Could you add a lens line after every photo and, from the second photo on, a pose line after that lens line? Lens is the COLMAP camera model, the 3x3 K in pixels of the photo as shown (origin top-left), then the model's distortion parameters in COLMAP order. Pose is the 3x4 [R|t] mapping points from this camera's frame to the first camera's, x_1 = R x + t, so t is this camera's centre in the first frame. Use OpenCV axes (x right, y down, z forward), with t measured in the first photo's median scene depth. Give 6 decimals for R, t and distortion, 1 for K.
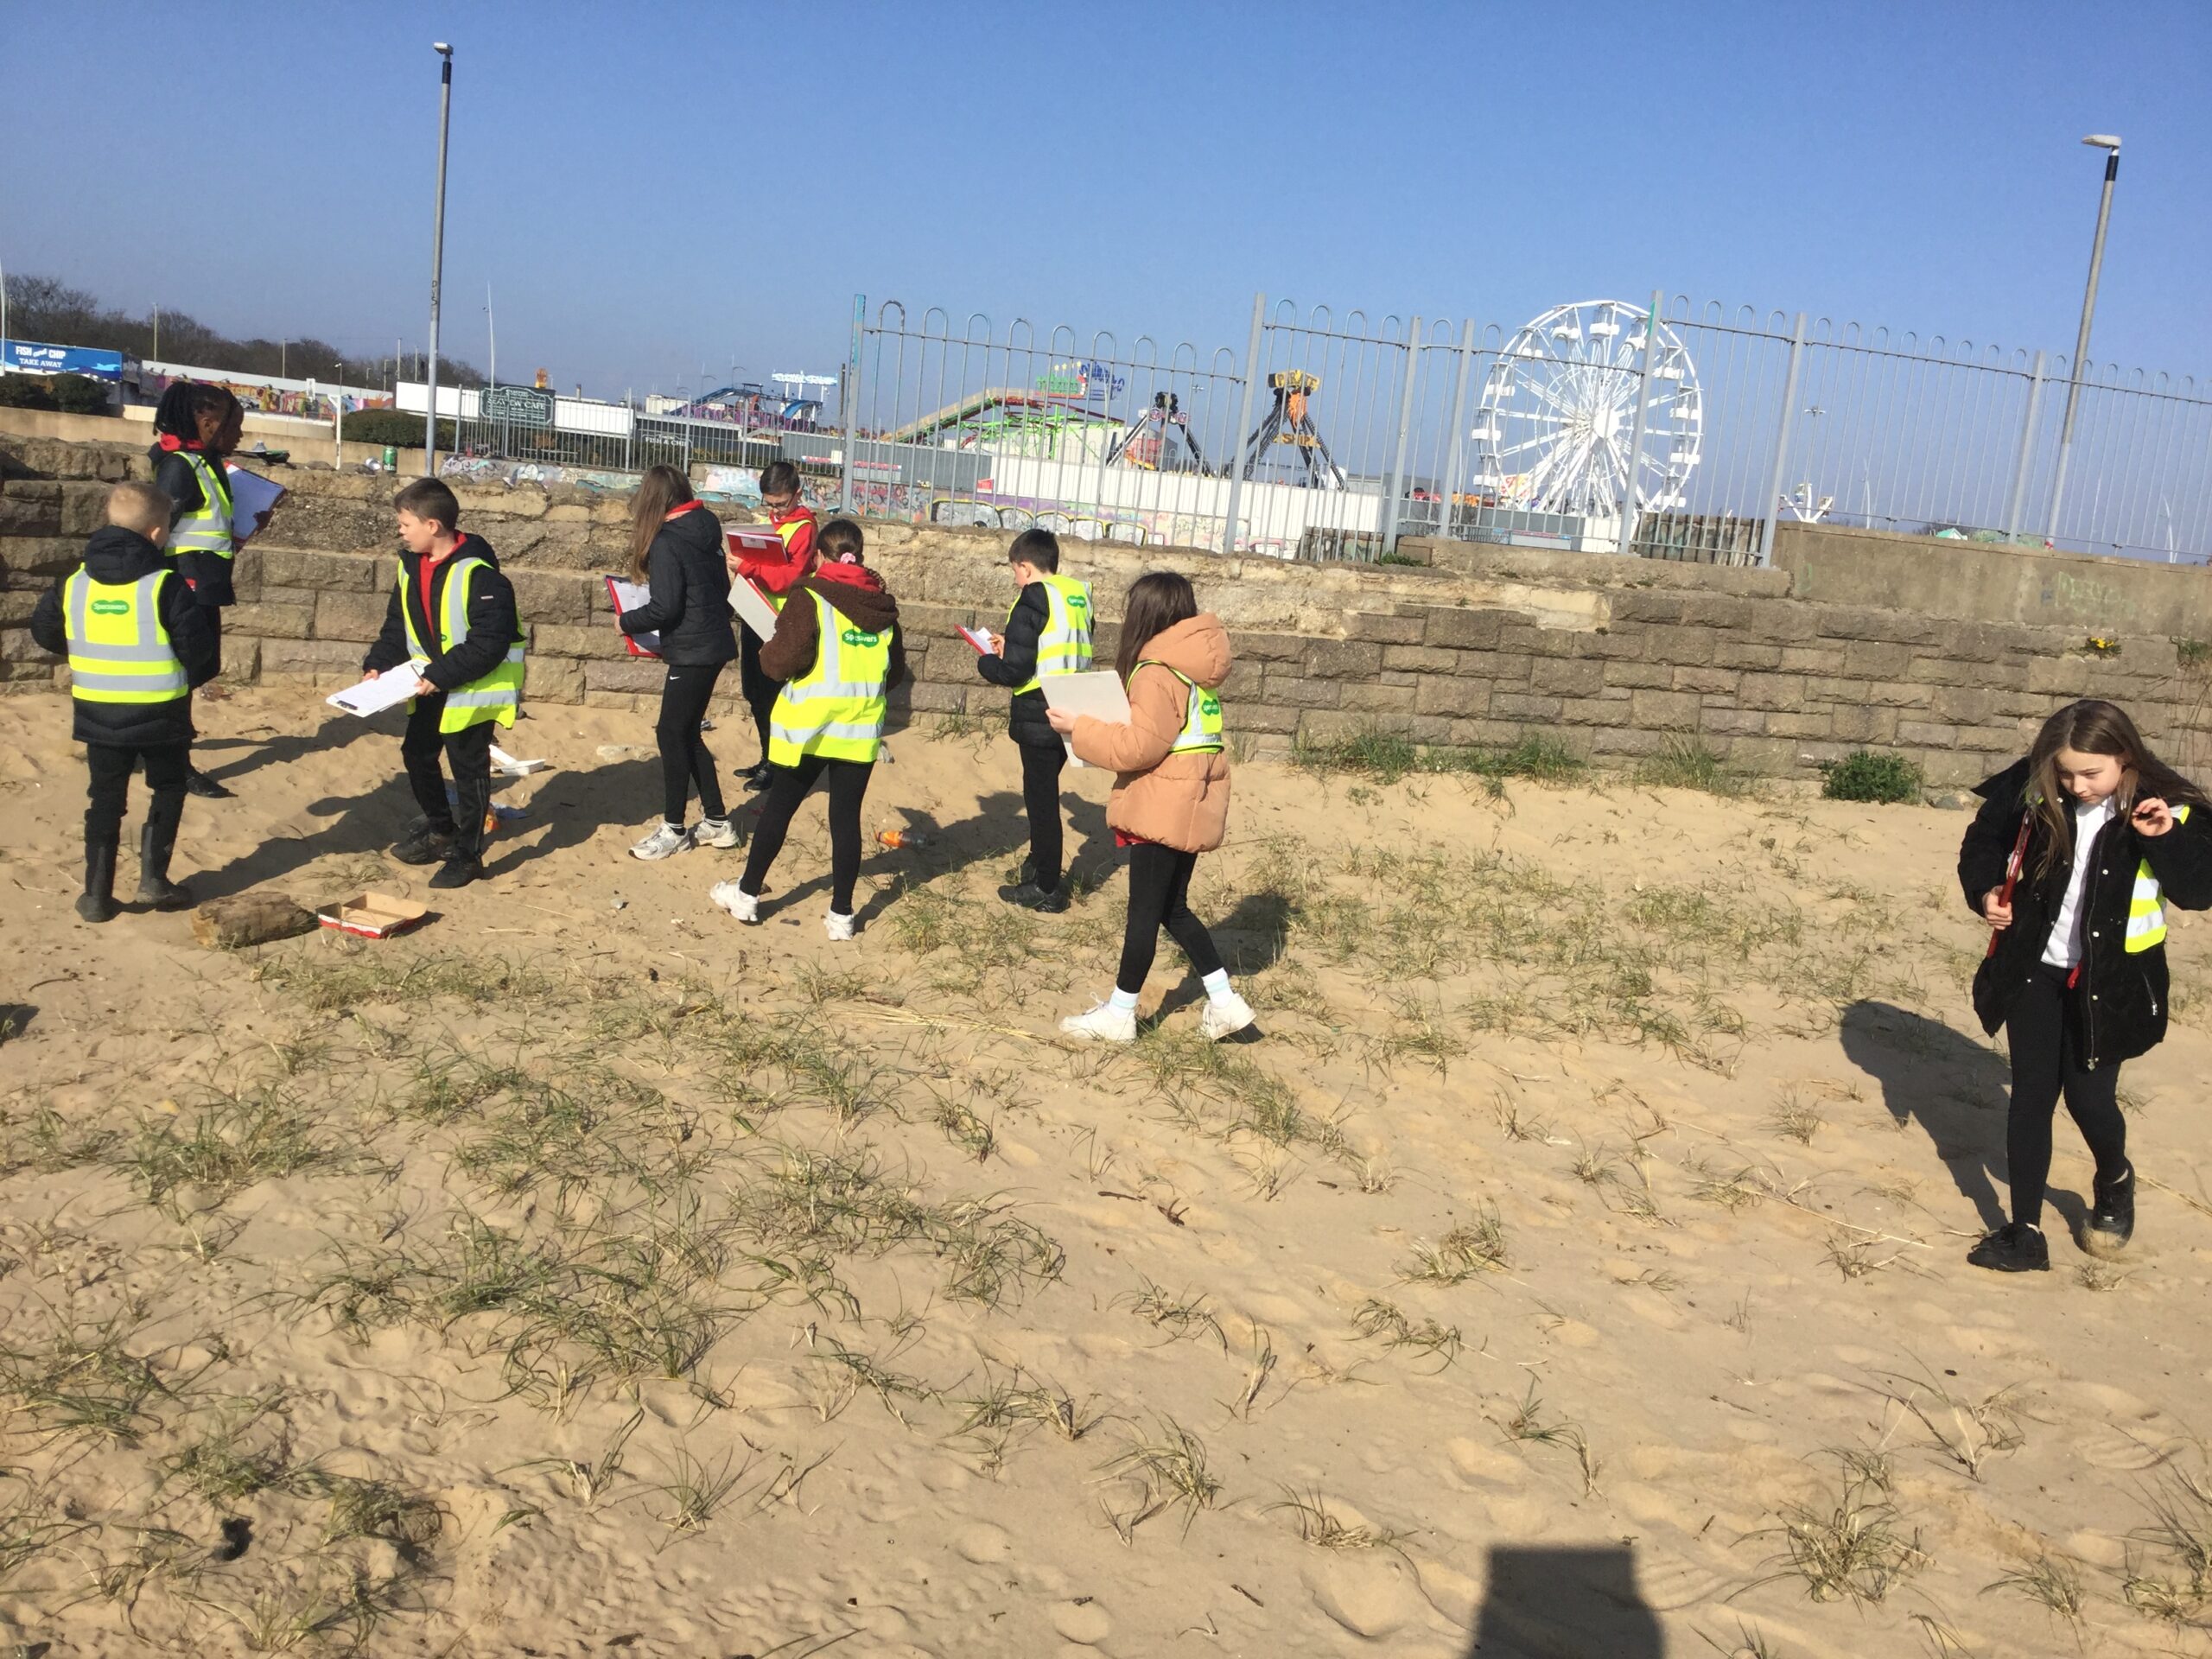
lens RADIAL K [[2171.4, 0, 1106.0], [0, 2171.4, 829.5], [0, 0, 1]] dist [0.132621, -0.228266]
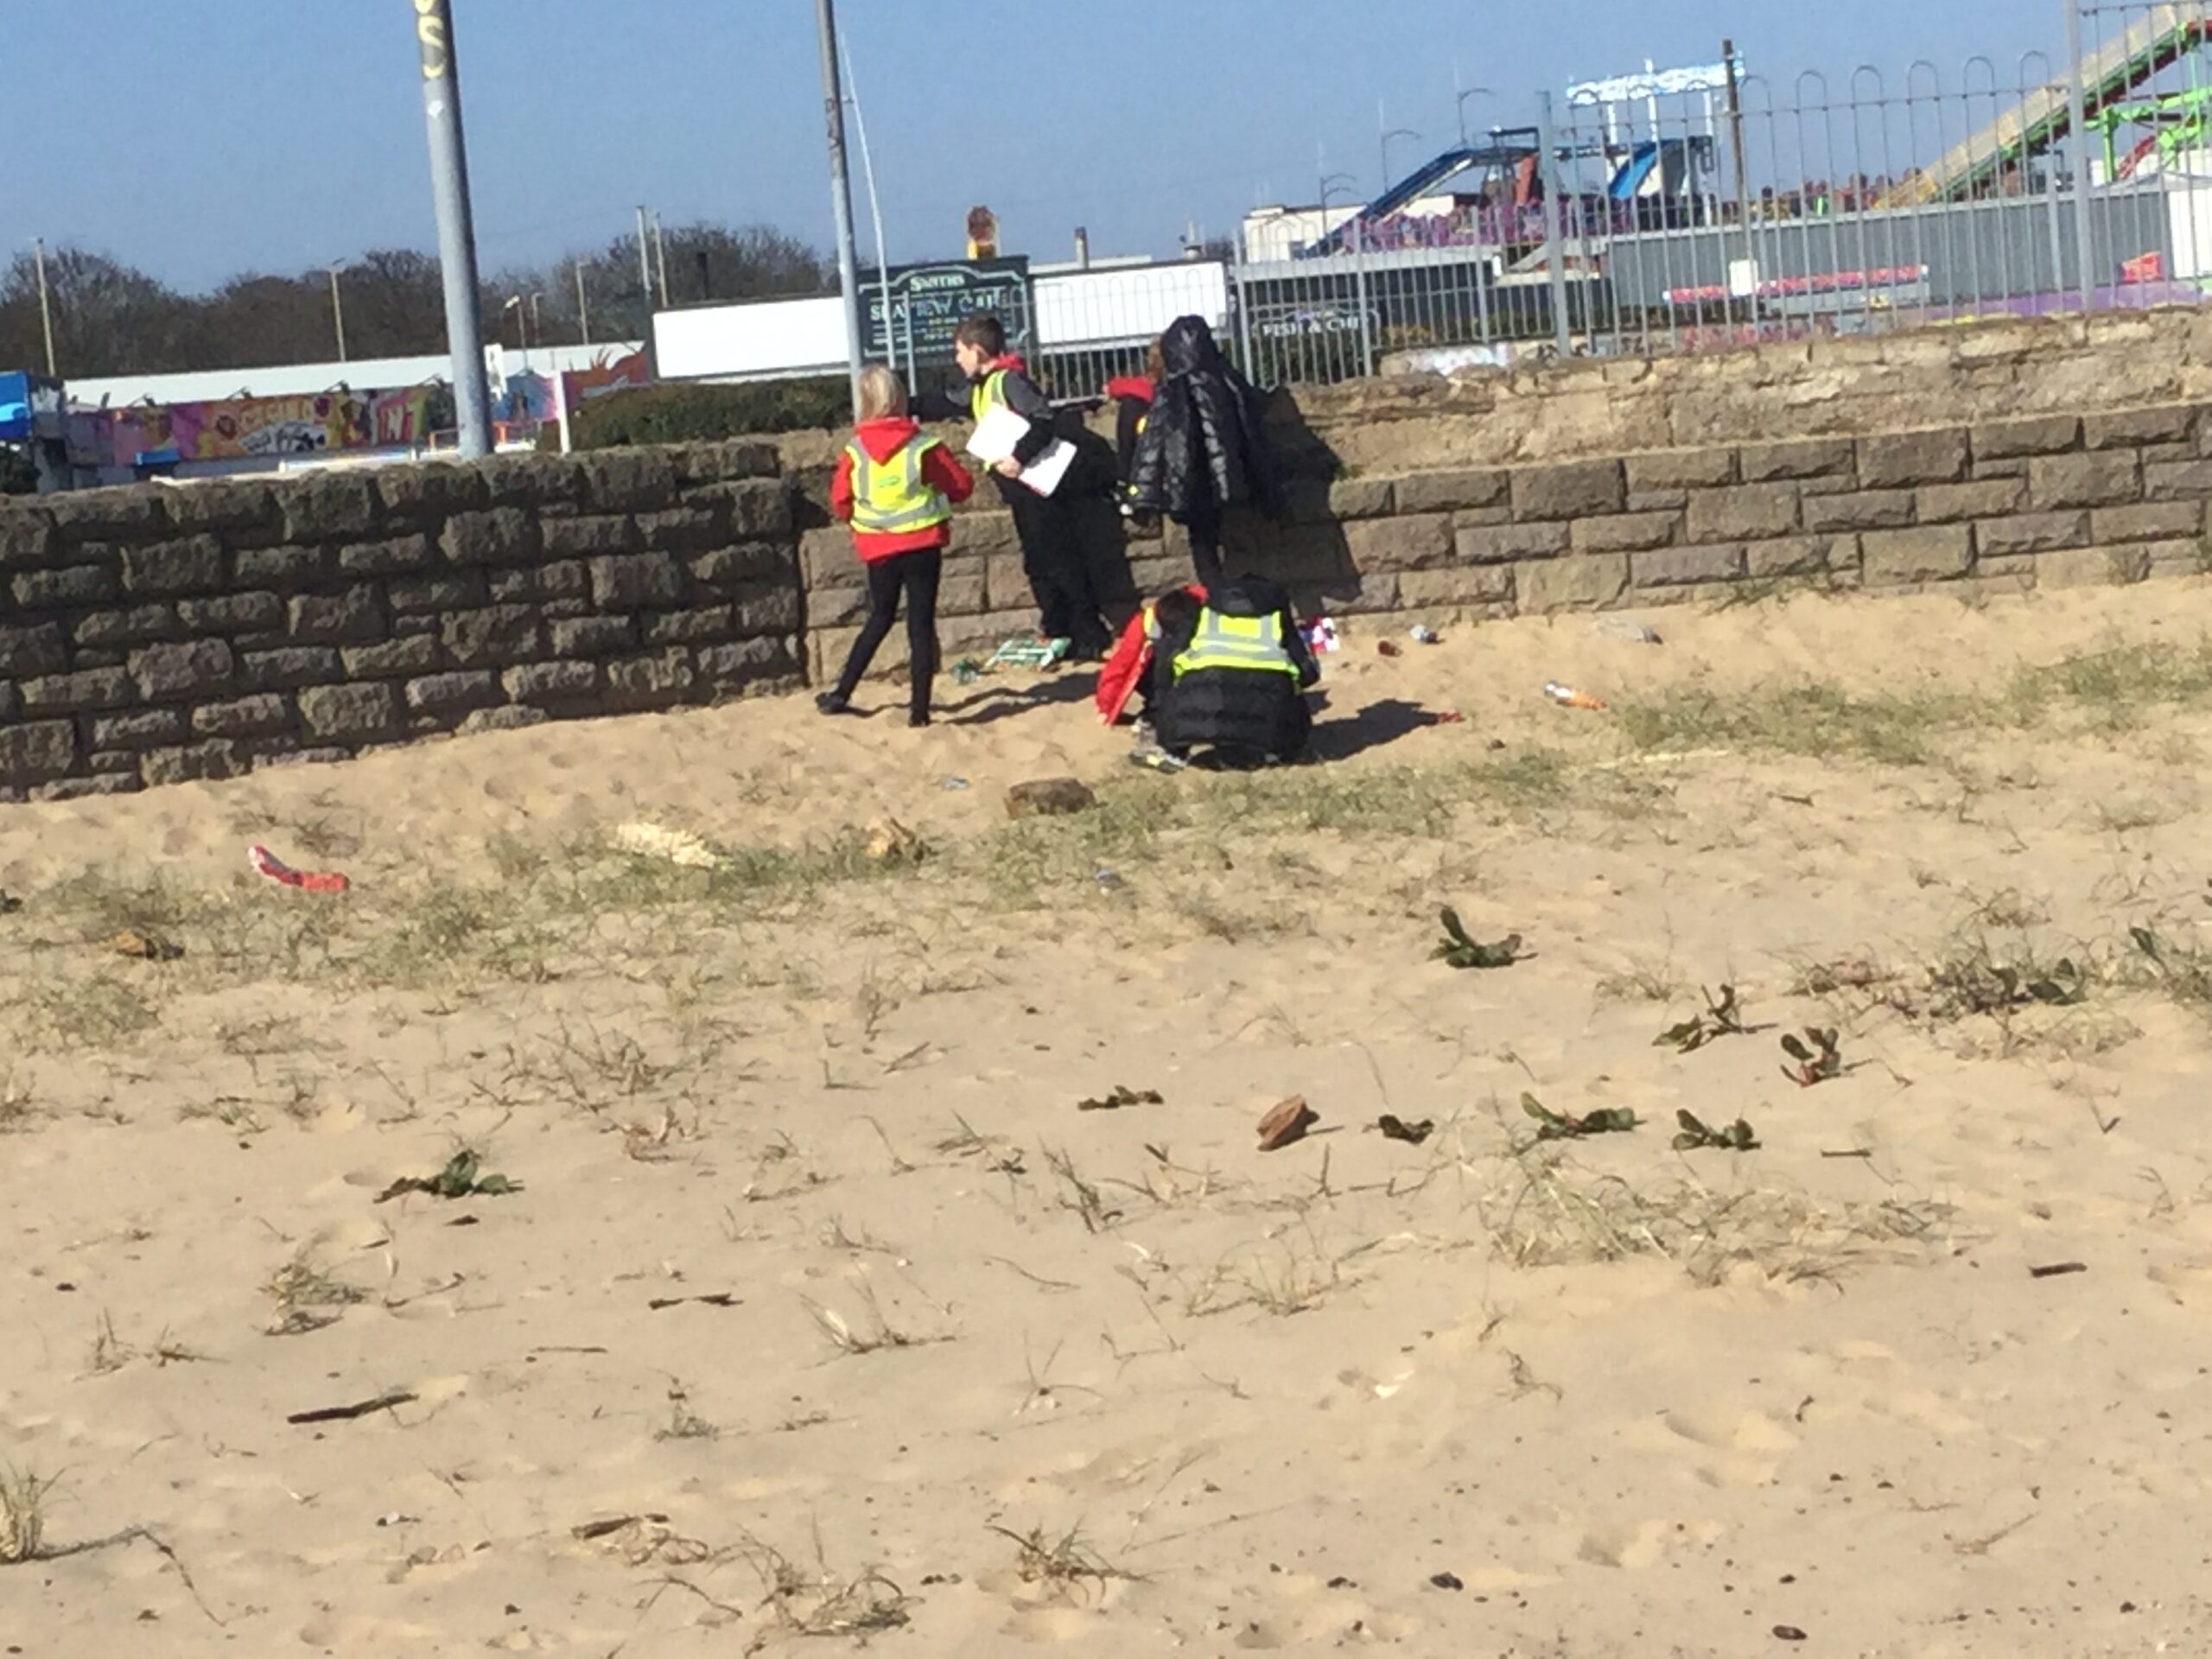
lens RADIAL K [[6211.3, 0, 1106.0], [0, 6211.3, 829.5], [0, 0, 1]] dist [0.069173, 0.338400]
pose [[0.955683, -0.170296, -0.240145, 0.226219], [0.150811, 0.983748, -0.097445, 0.210200], [0.252836, 0.056910, 0.965834, -1.170568]]
